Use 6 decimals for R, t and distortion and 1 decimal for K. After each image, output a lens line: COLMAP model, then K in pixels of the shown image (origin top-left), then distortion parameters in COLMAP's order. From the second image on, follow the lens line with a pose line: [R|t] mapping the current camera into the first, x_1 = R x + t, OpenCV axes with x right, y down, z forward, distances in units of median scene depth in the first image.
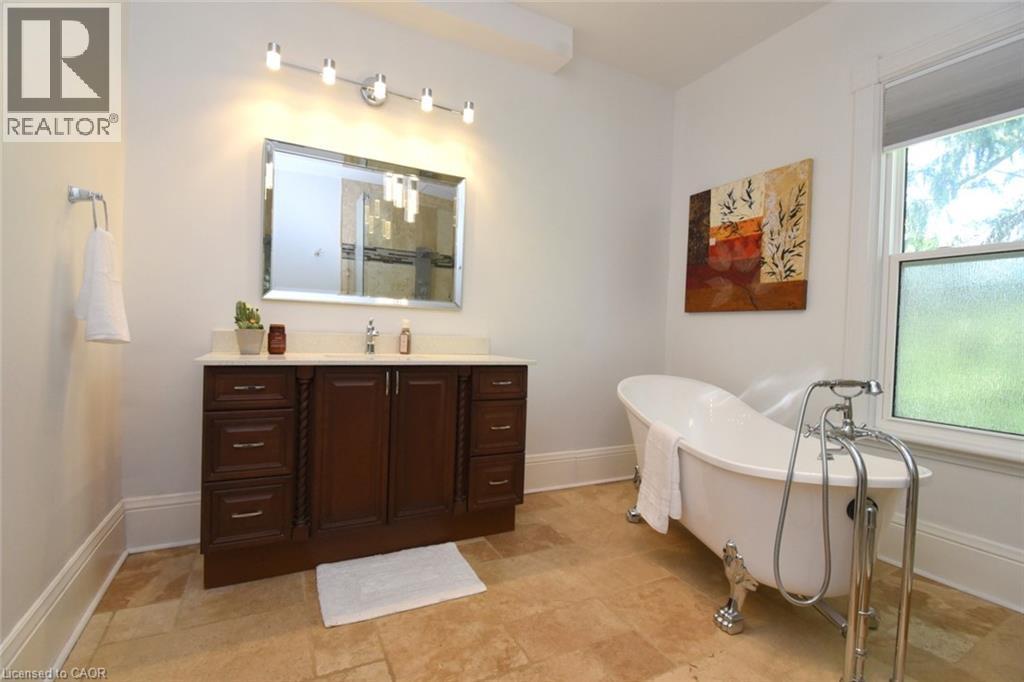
lens RADIAL K [[449.8, 0, 488.4], [0, 449.8, 338.1], [0, 0, 1]] dist [0.001546, -0.022746]
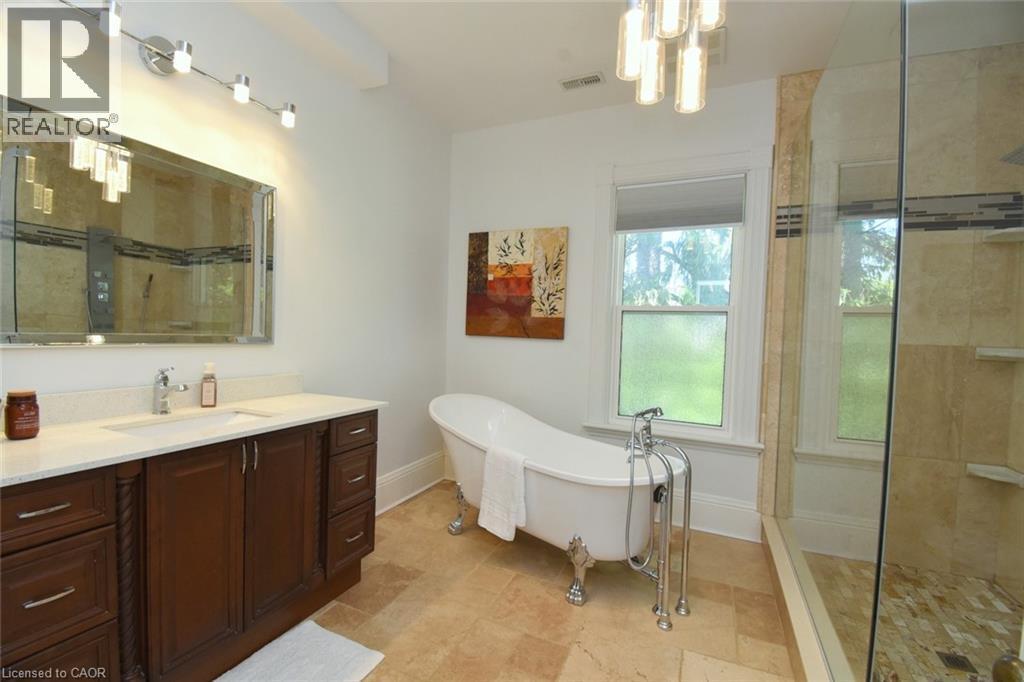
lens RADIAL K [[444.1, 0, 512.0], [0, 444.1, 341.0], [0, 0, 1]] dist [0.000301, -0.019326]
pose [[0.769702, -0.018118, 0.638146, -0.259116], [0.005338, 0.999745, 0.021945, -0.089199], [-0.638381, -0.013485, 0.769603, 0.074770]]
